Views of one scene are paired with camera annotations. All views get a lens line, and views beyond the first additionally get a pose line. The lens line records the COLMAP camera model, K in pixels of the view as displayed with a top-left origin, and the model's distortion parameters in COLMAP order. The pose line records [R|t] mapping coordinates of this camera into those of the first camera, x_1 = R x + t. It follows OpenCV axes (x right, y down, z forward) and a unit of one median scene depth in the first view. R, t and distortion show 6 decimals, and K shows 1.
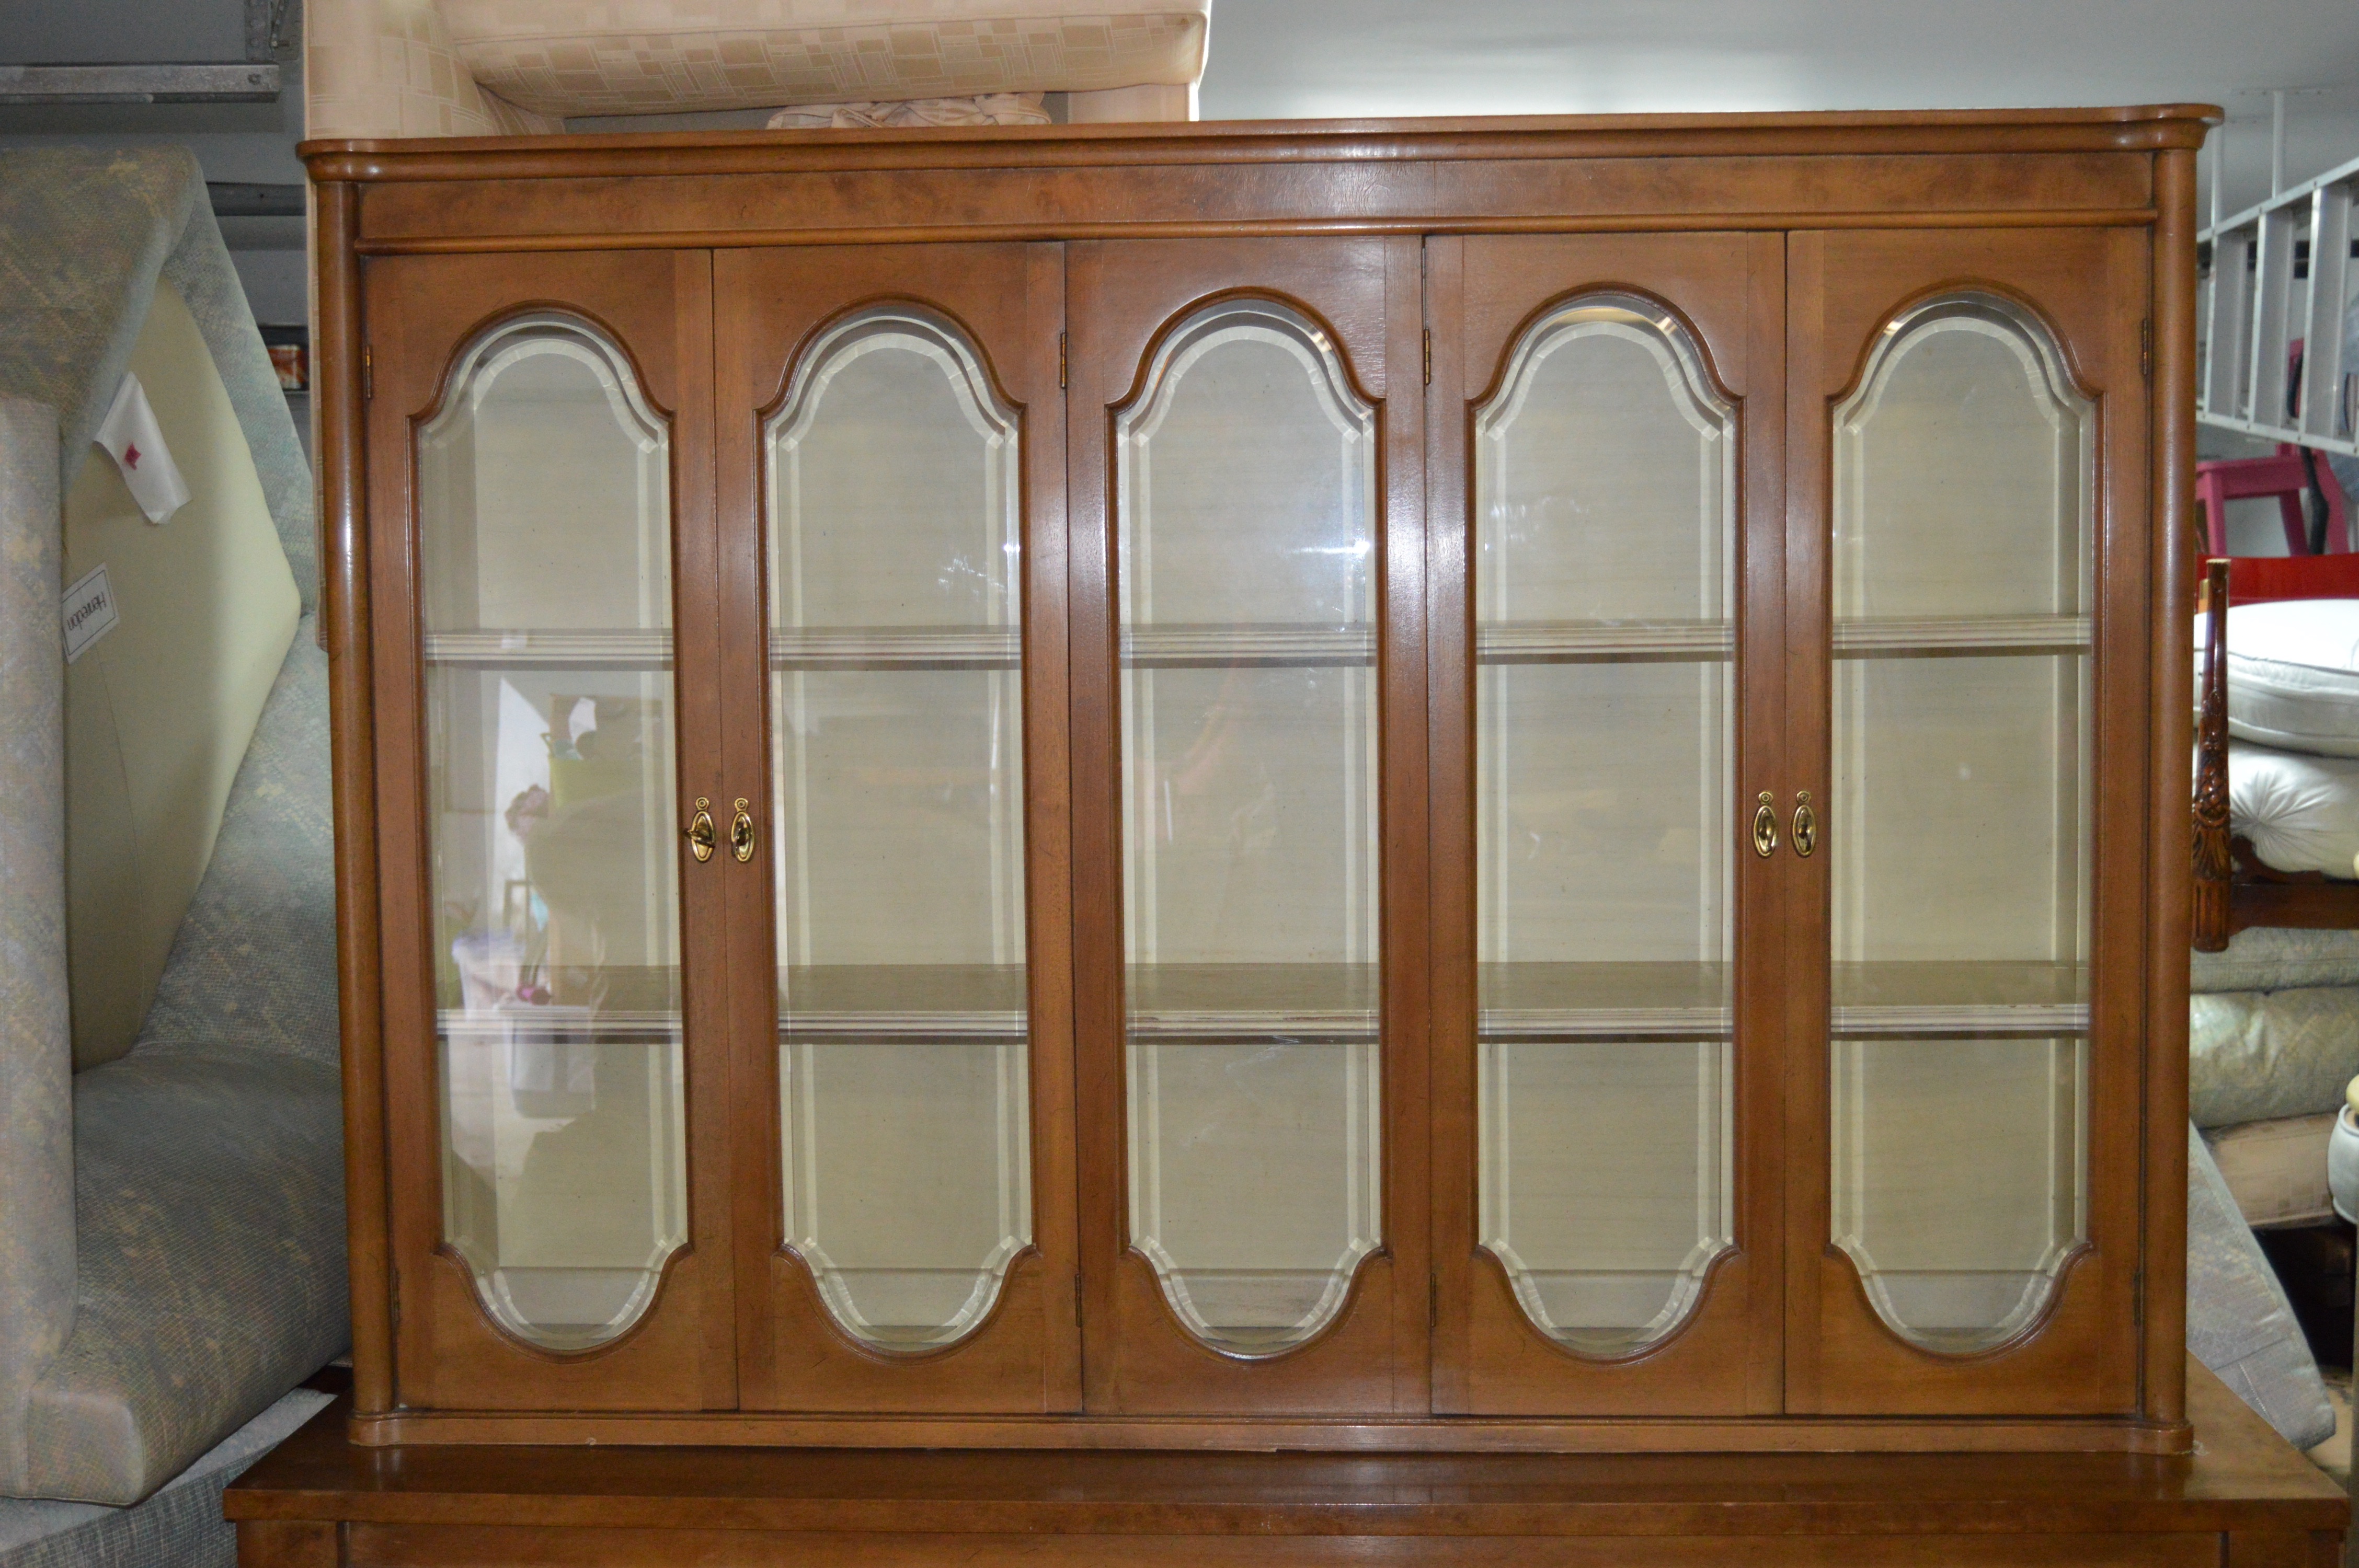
lens RADIAL K [[3017.6, 0, 1198.5], [0, 3017.6, 735.9], [0, 0, 1]] dist [-0.053914, 0.000000]
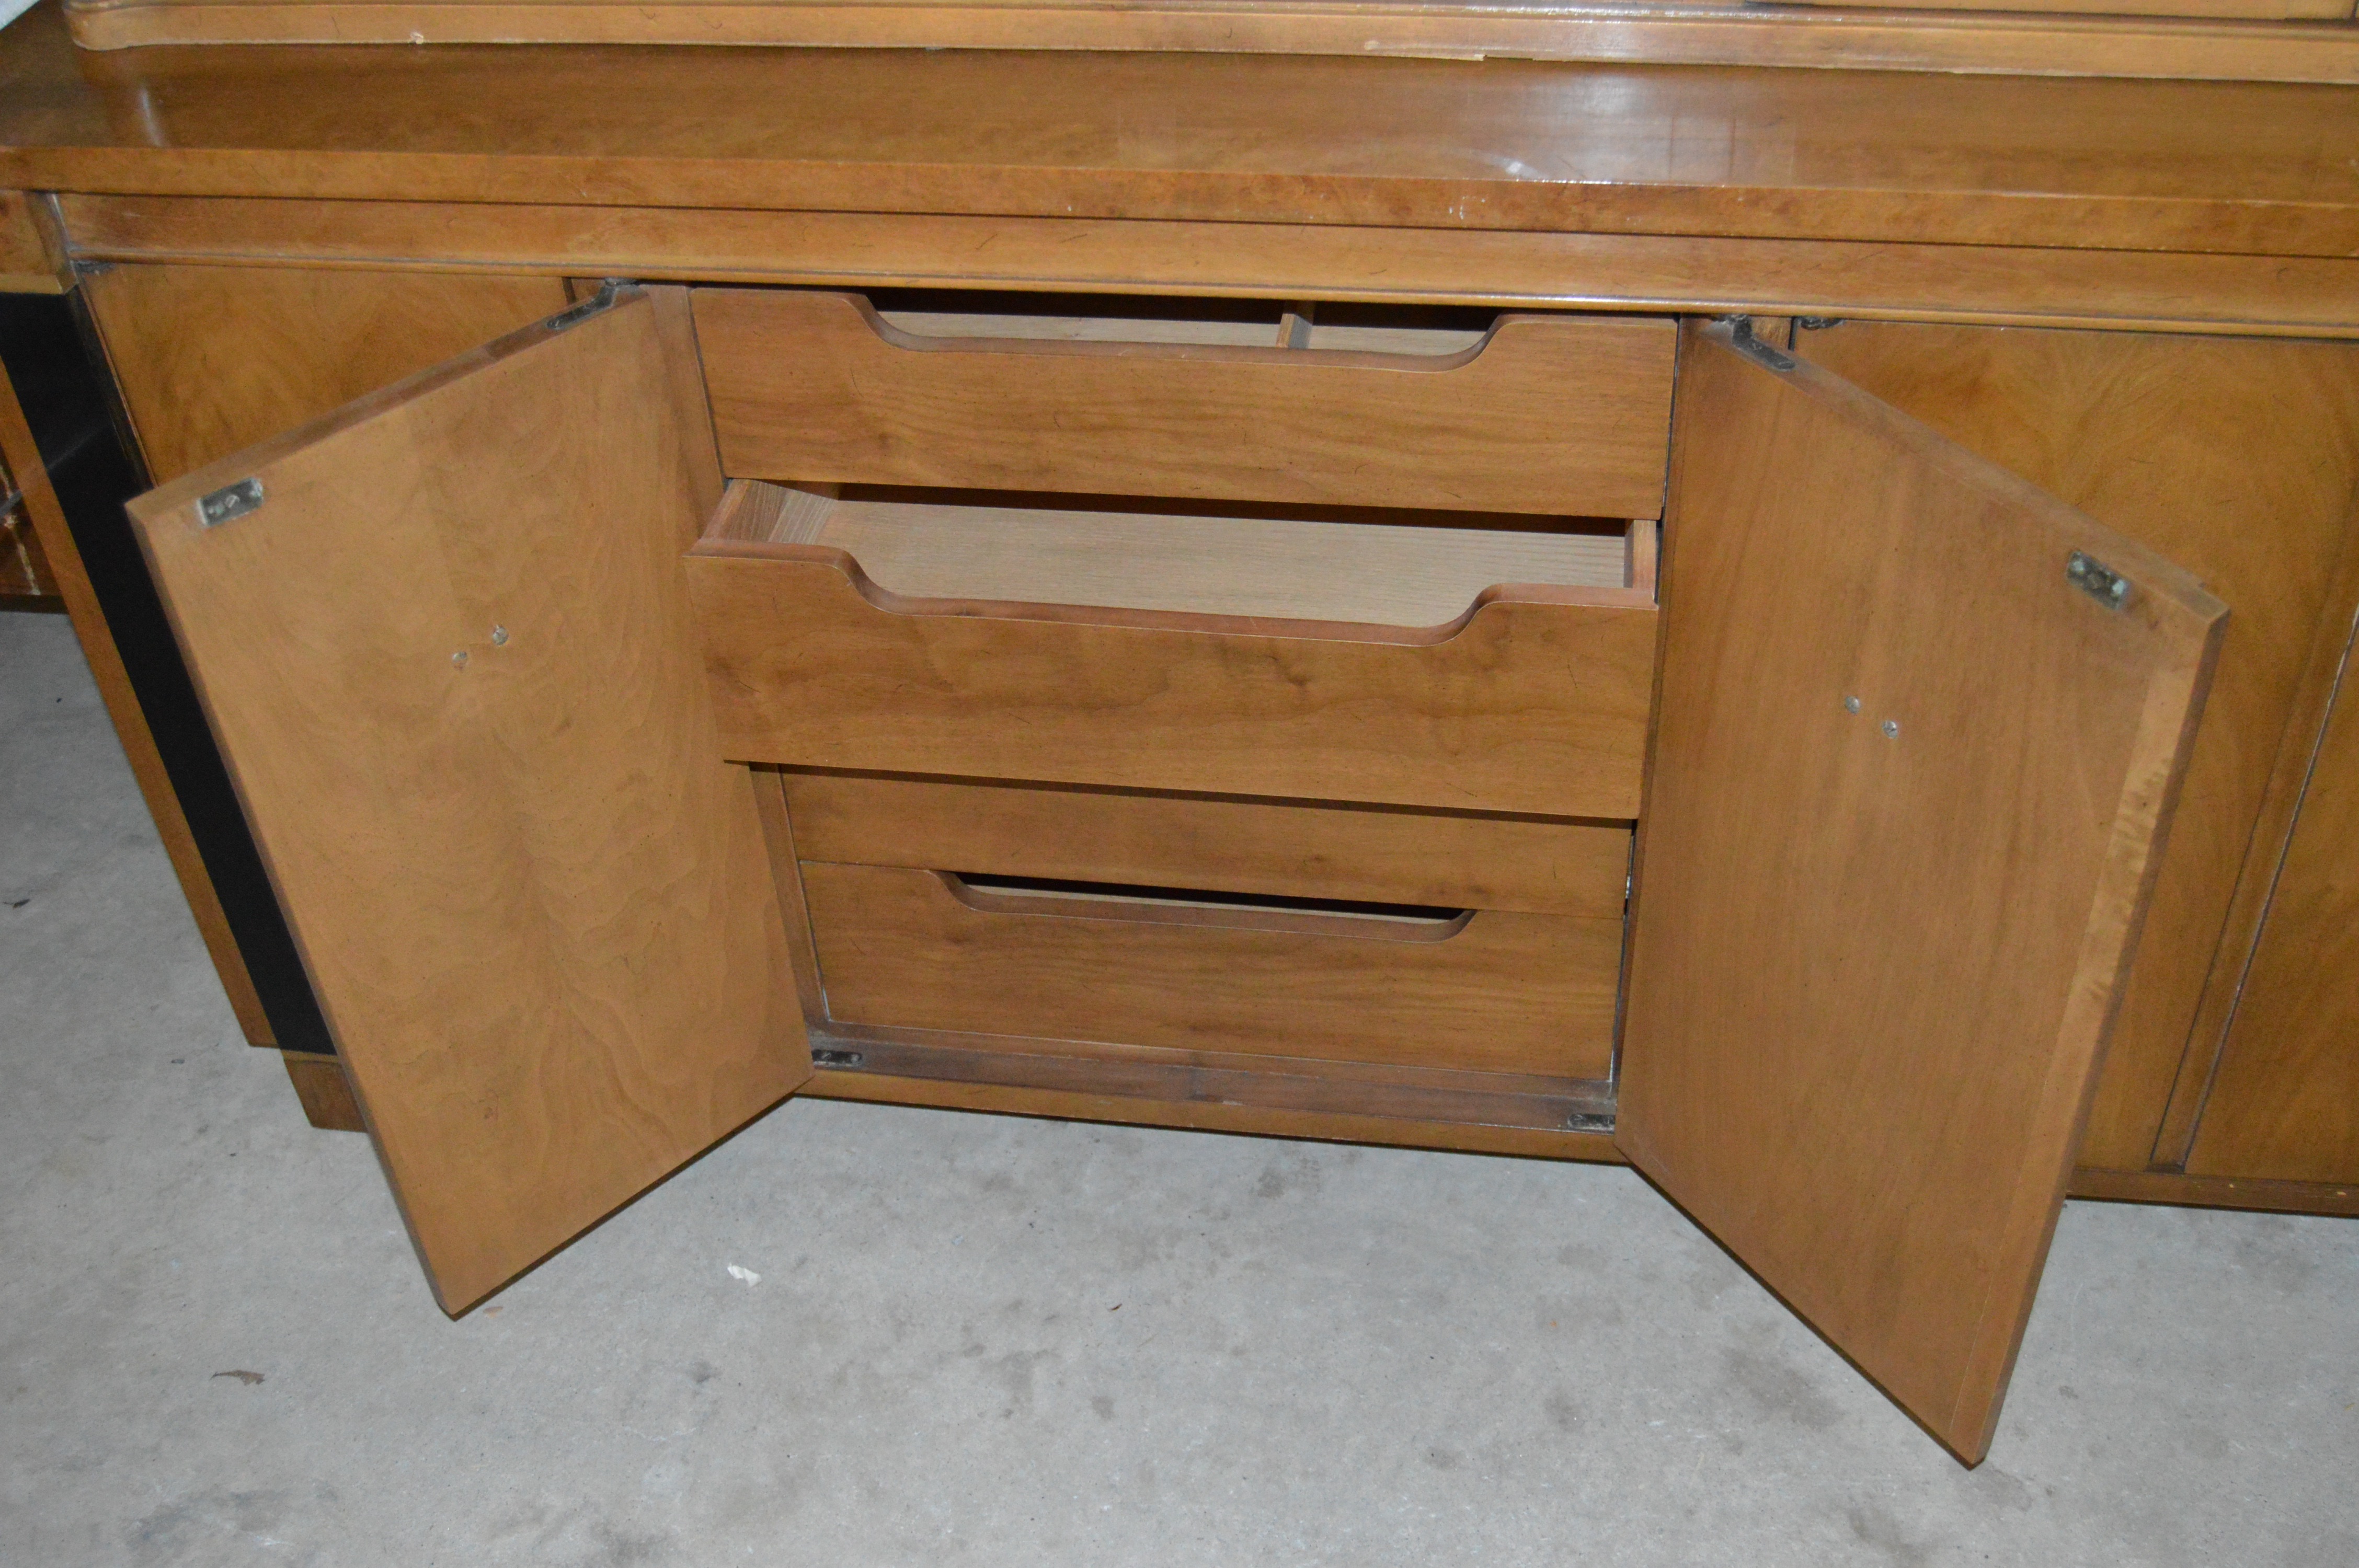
lens RADIAL K [[2440.3, 0, 1185.3], [0, 2440.3, 777.5], [0, 0, 1]] dist [-0.063041, 0.000000]
pose [[0.994372, 0.035538, -0.099804, 0.020020], [0.030628, 0.805403, 0.591935, 0.062252], [0.101419, -0.591661, 0.799782, 0.515094]]
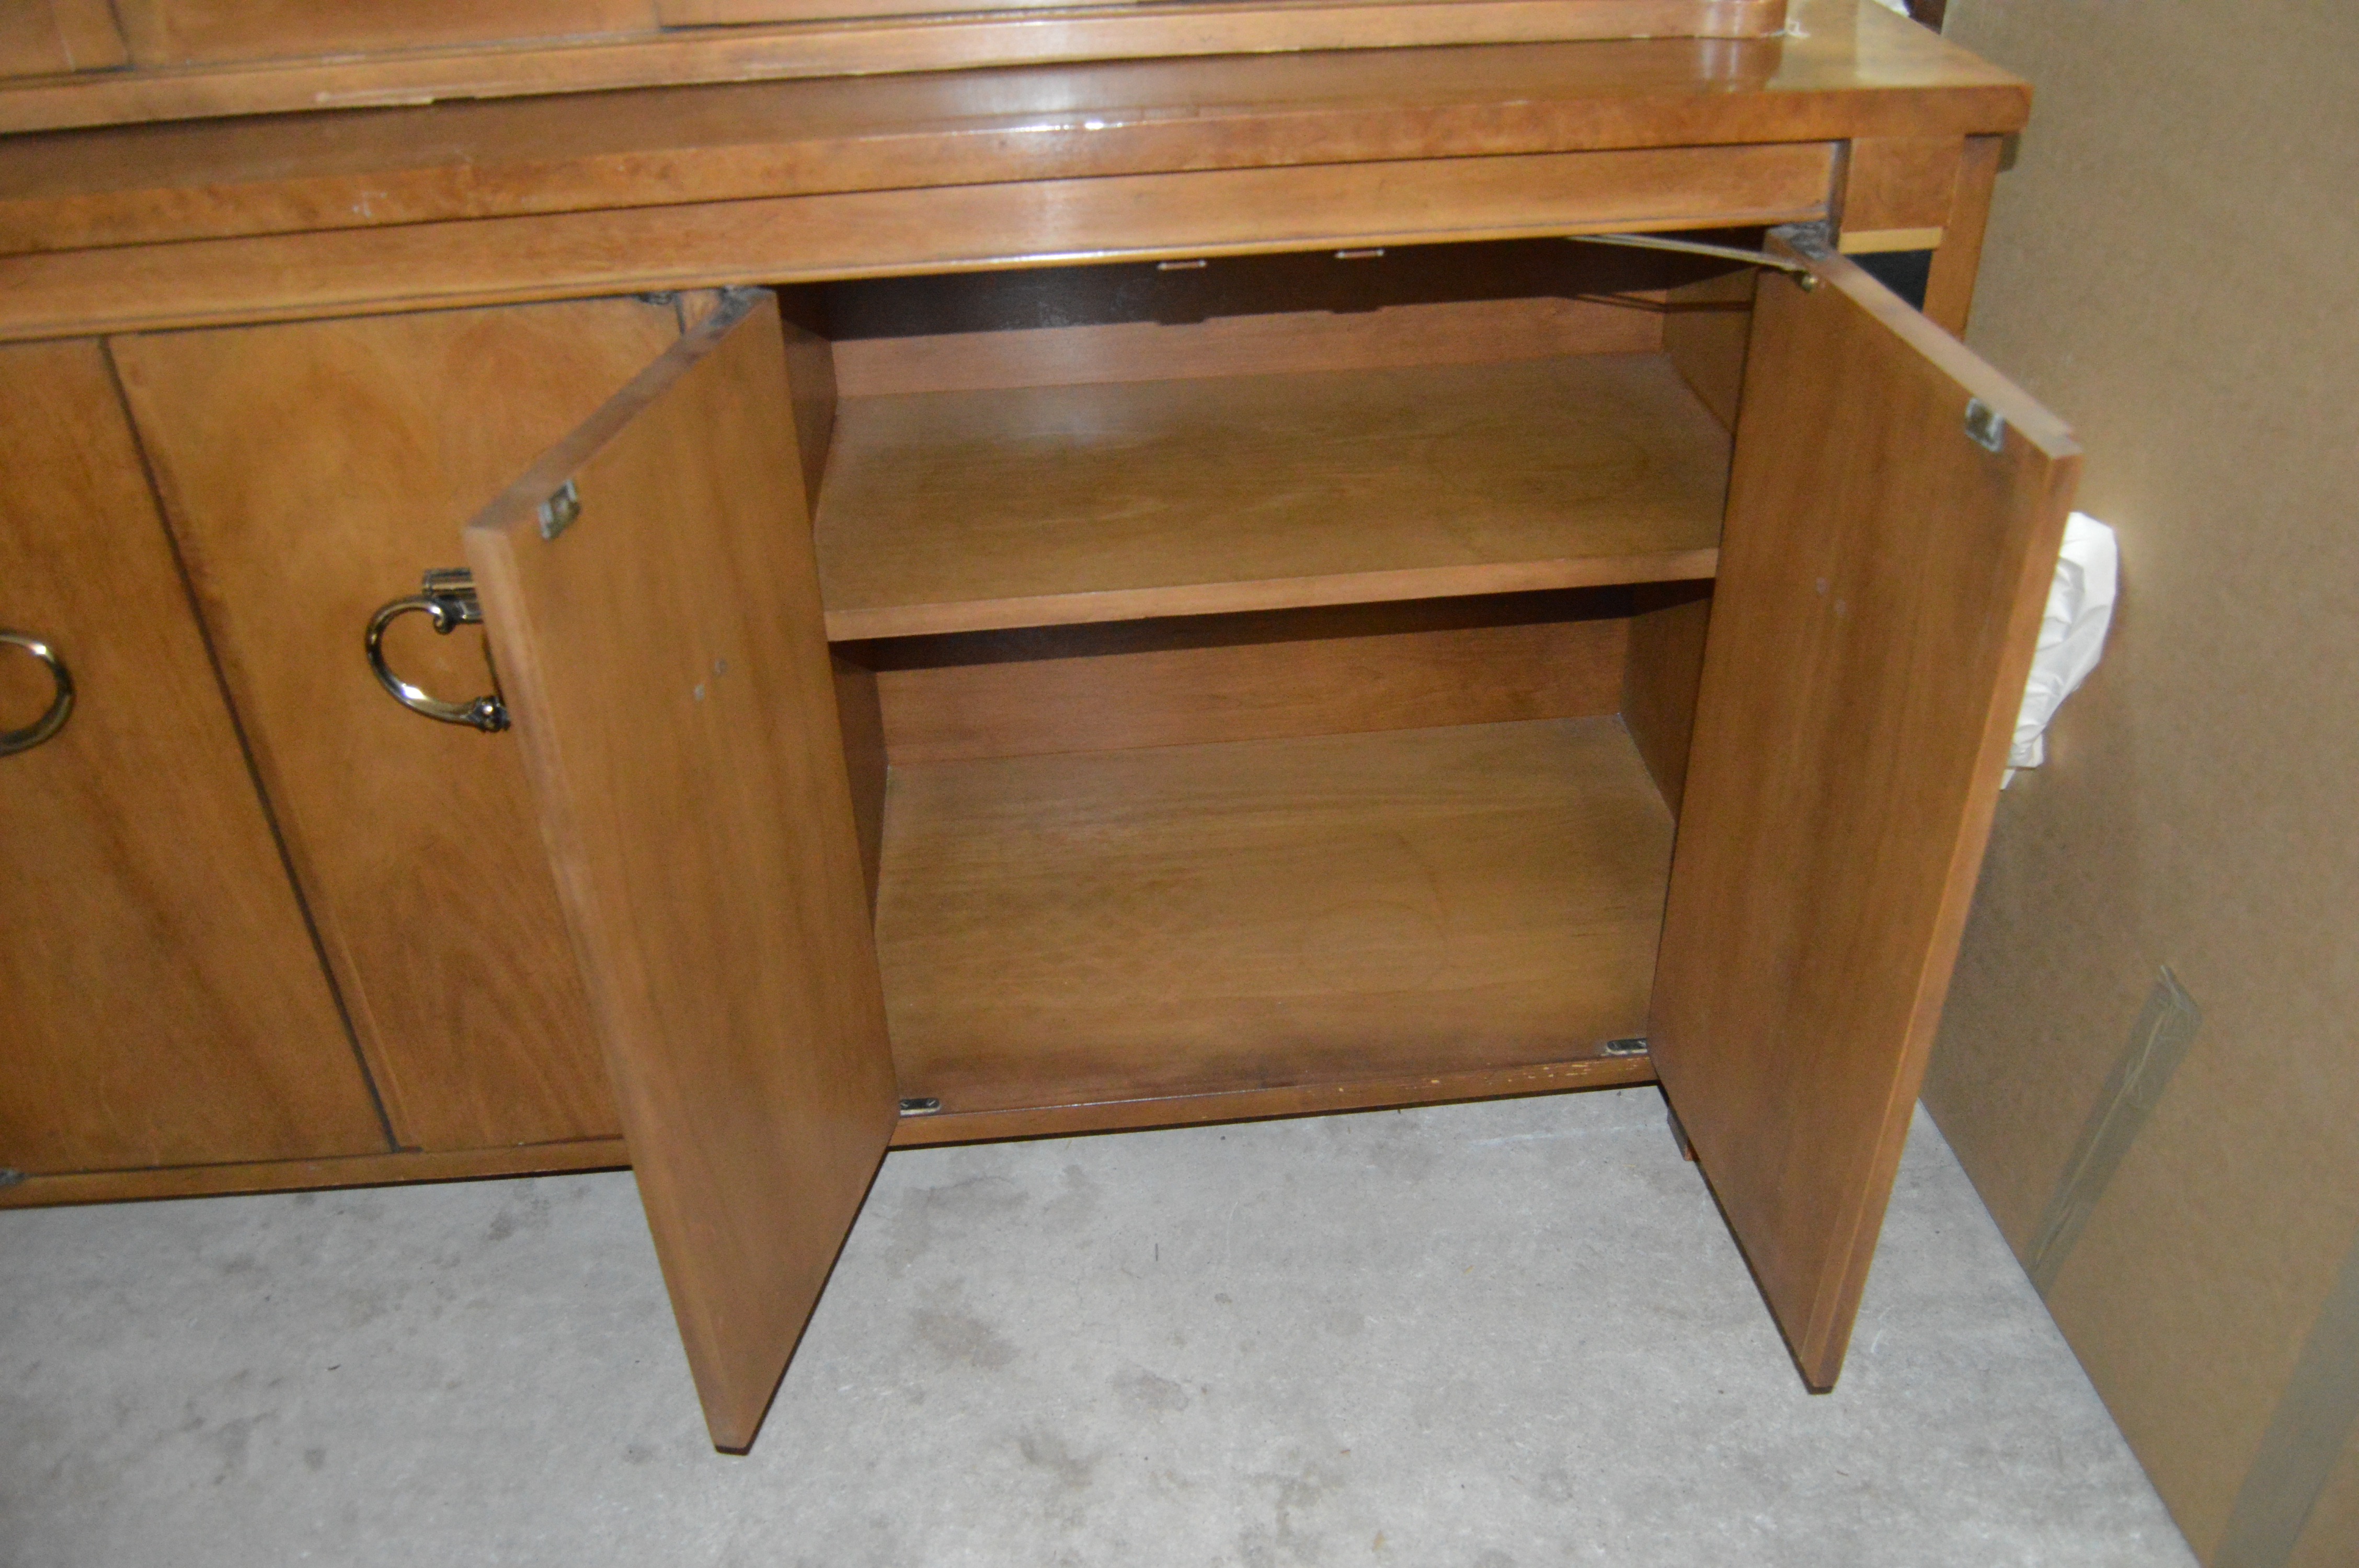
lens RADIAL K [[1880.9, 0, 1191.9], [0, 1880.9, 791.0], [0, 0, 1]] dist [-0.092549, 0.032236]
pose [[0.990762, -0.089861, 0.101564, 0.136910], [0.025366, 0.858524, 0.512145, 0.167136], [-0.133217, -0.504838, 0.852873, 0.562571]]
